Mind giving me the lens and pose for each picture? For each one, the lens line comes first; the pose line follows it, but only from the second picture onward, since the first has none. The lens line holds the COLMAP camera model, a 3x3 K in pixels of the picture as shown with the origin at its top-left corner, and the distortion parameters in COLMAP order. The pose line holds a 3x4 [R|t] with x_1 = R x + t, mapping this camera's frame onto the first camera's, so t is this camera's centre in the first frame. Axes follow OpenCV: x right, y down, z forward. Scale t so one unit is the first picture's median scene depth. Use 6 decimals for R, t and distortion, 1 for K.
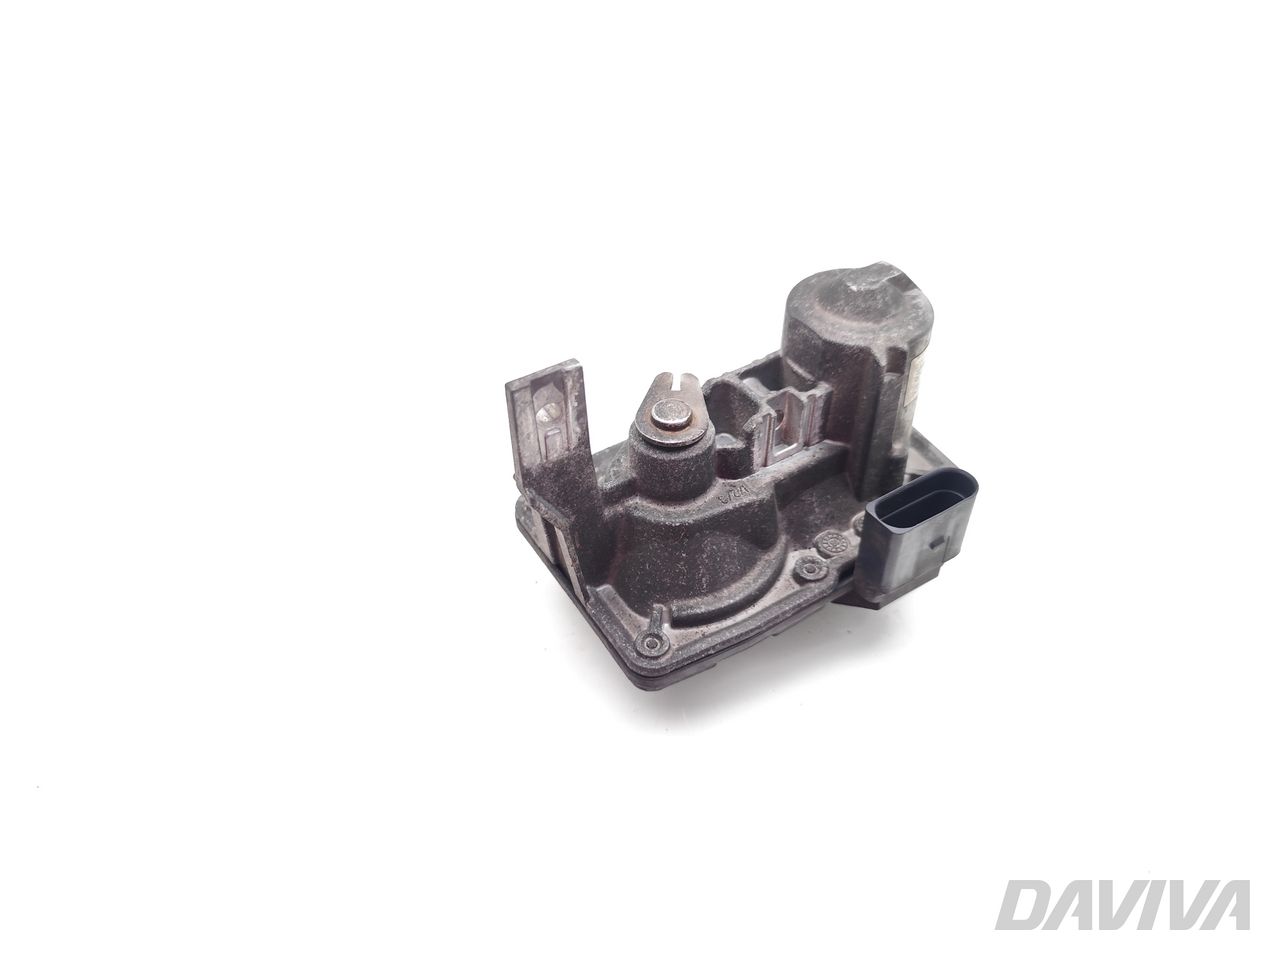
lens RADIAL K [[839.9, 0, 640.0], [0, 839.9, 480.0], [0, 0, 1]] dist [0.003174, 0.000145]
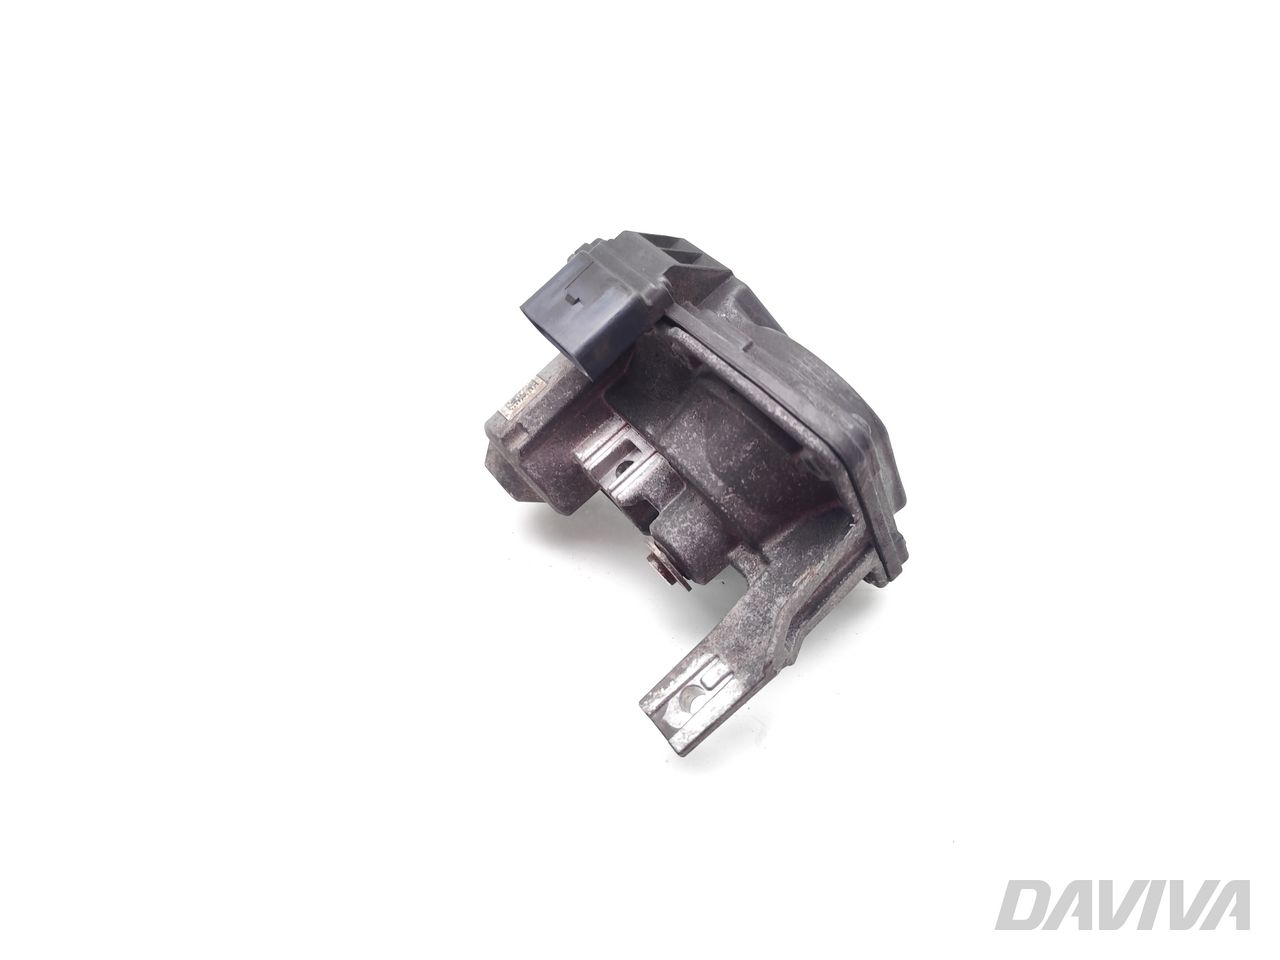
lens RADIAL K [[839.9, 0, 640.0], [0, 839.9, 480.0], [0, 0, 1]] dist [0.003174, 0.000145]
pose [[-0.658158, -0.744613, 0.111262, 0.026270], [0.563362, -0.585112, -0.583324, 0.668586], [0.499452, -0.321239, 0.804583, 0.173287]]
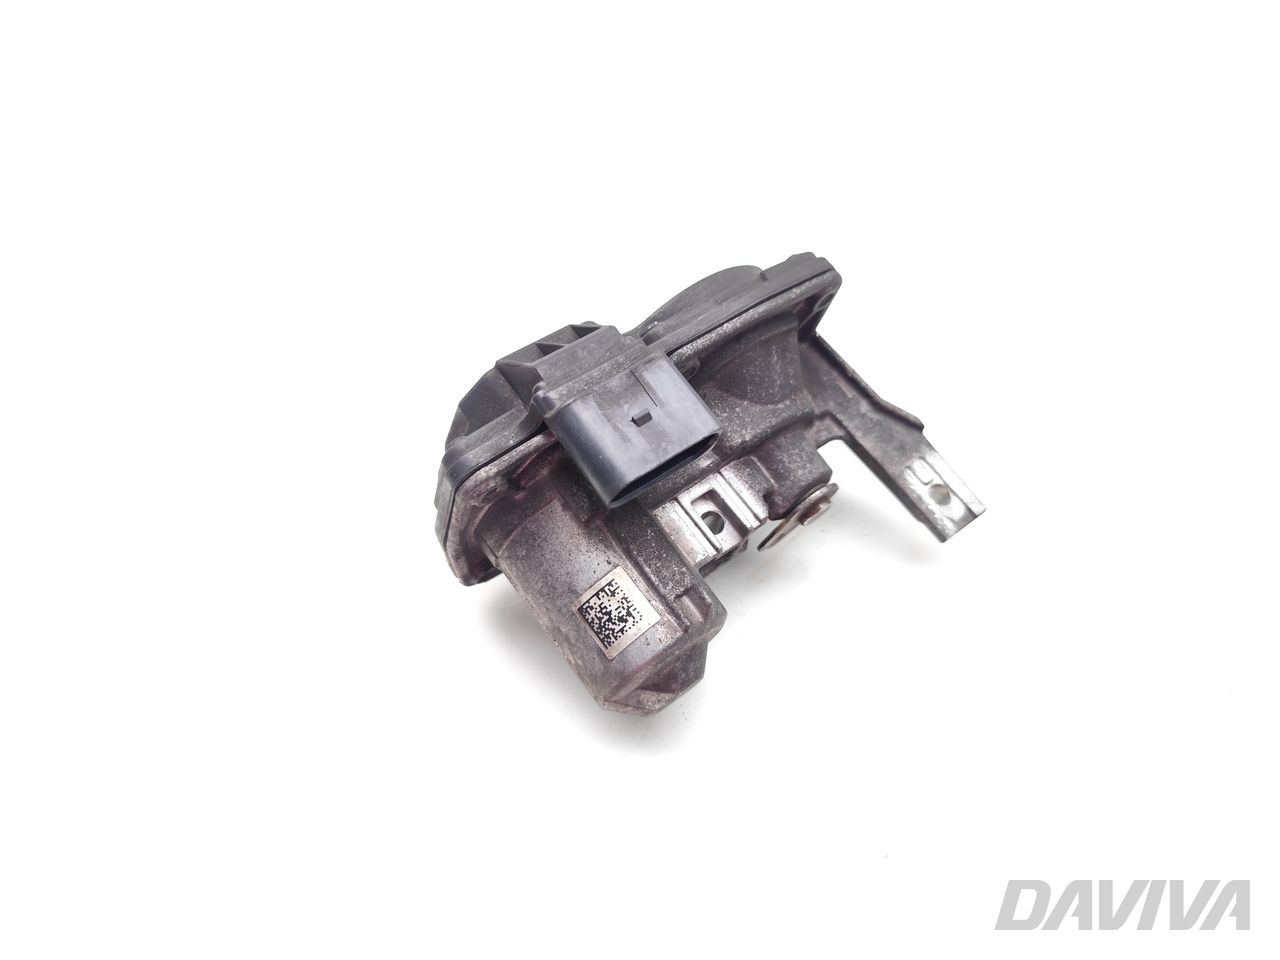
lens RADIAL K [[839.9, 0, 640.0], [0, 839.9, 480.0], [0, 0, 1]] dist [0.003174, 0.000145]
pose [[-0.662233, 0.208472, -0.719713, 1.083494], [-0.111310, -0.977230, -0.180644, 0.202132], [-0.740984, -0.039517, 0.670358, 0.487101]]
